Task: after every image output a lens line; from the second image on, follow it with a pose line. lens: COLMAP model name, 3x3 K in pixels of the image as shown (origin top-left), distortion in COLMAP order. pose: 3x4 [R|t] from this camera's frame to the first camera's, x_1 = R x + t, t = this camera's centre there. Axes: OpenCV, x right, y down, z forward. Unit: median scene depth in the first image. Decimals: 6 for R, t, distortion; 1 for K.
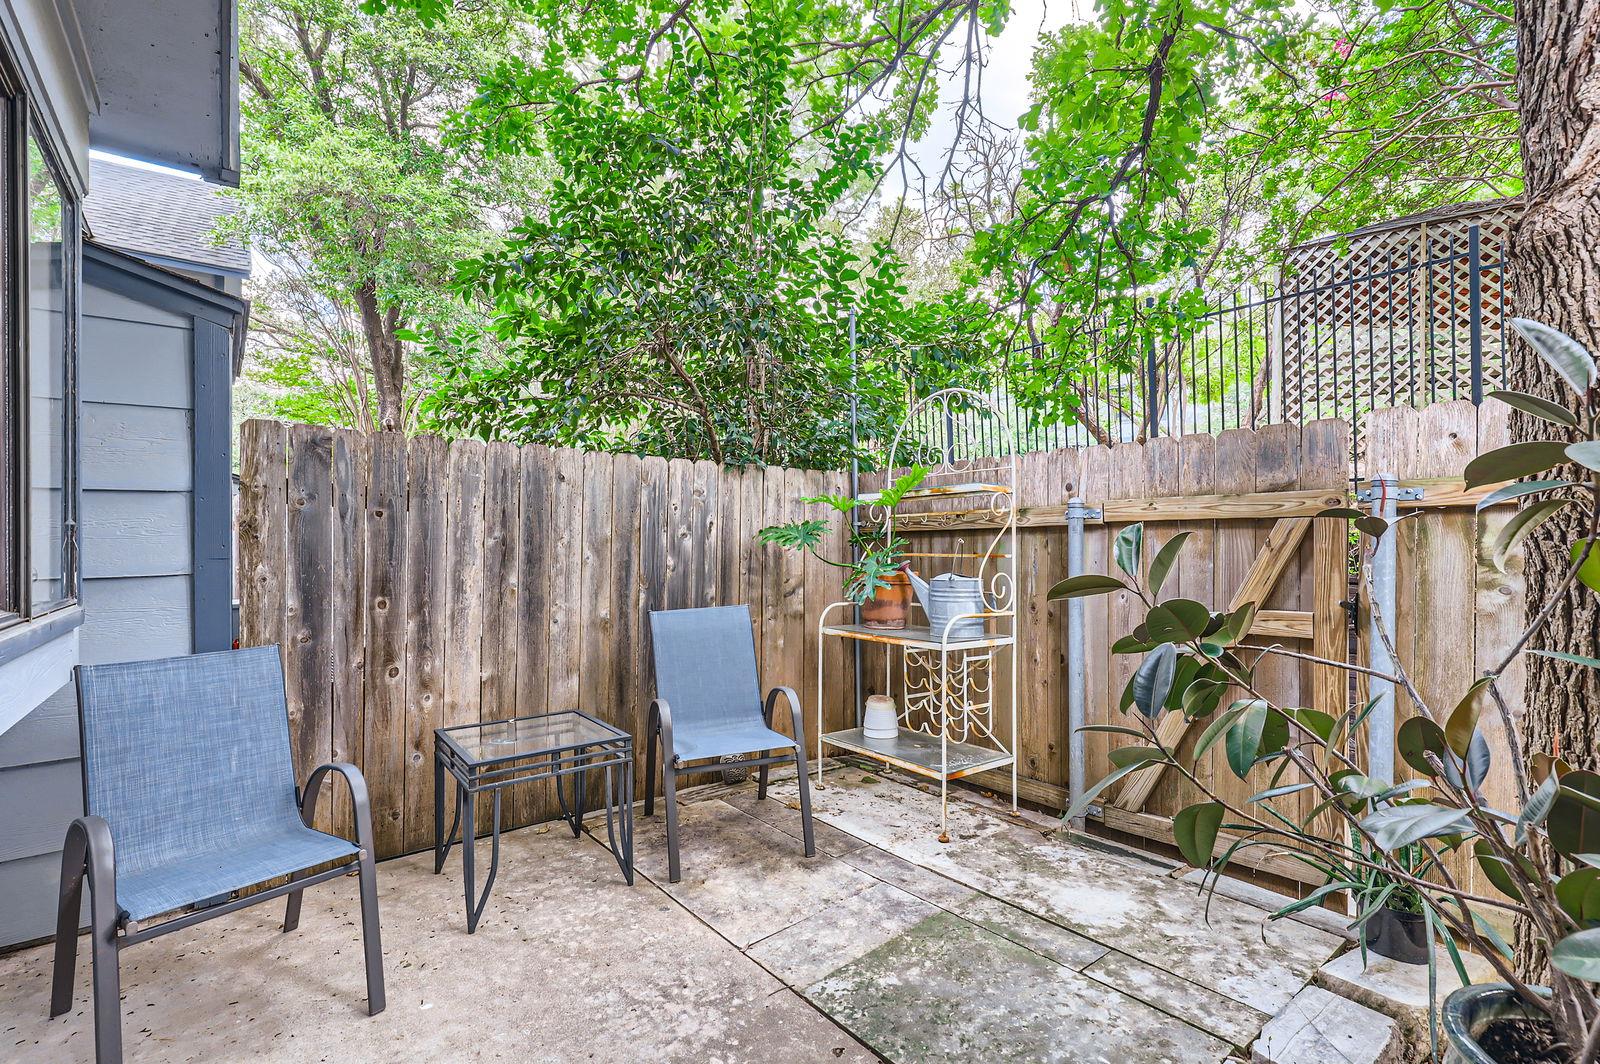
lens RADIAL K [[728.0, 0, 801.7], [0, 728.0, 536.5], [0, 0, 1]] dist [0.005315, -0.000625]
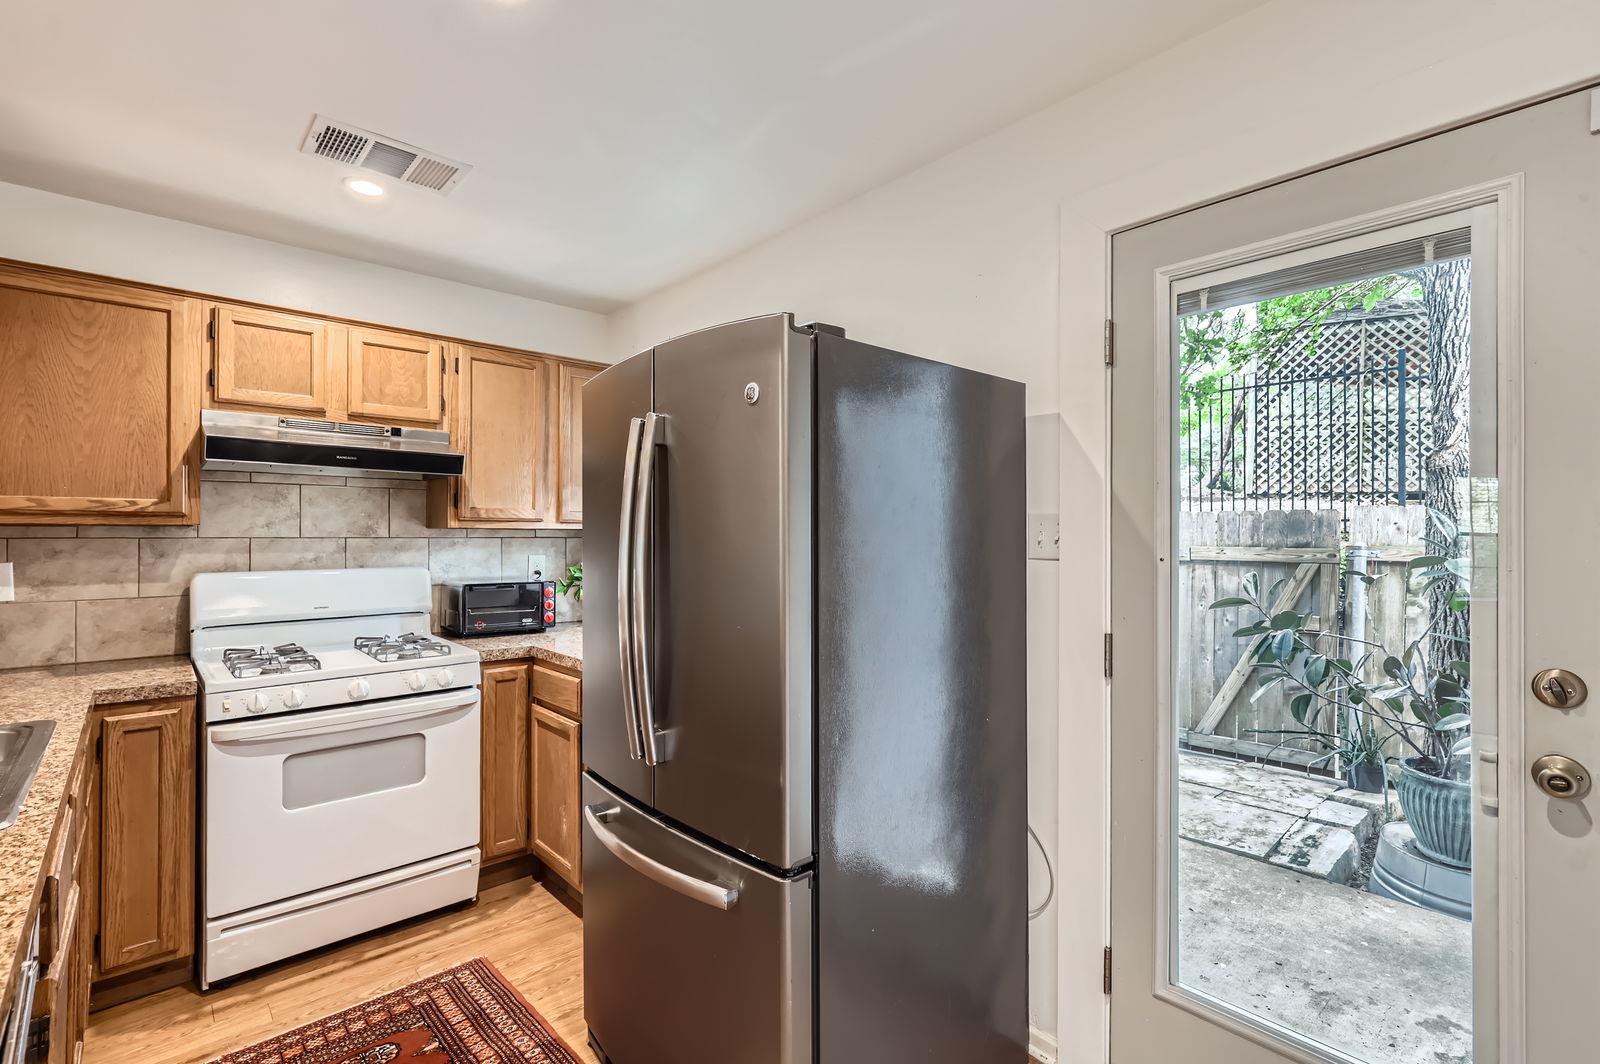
lens RADIAL K [[728.0, 0, 805.1], [0, 728.0, 529.3], [0, 0, 1]] dist [0.005315, -0.000625]
pose [[0.997283, 0.024257, 0.069563, -0.758066], [-0.023912, 0.999697, -0.005800, -0.076815], [-0.069683, 0.004121, 0.997561, -0.771944]]
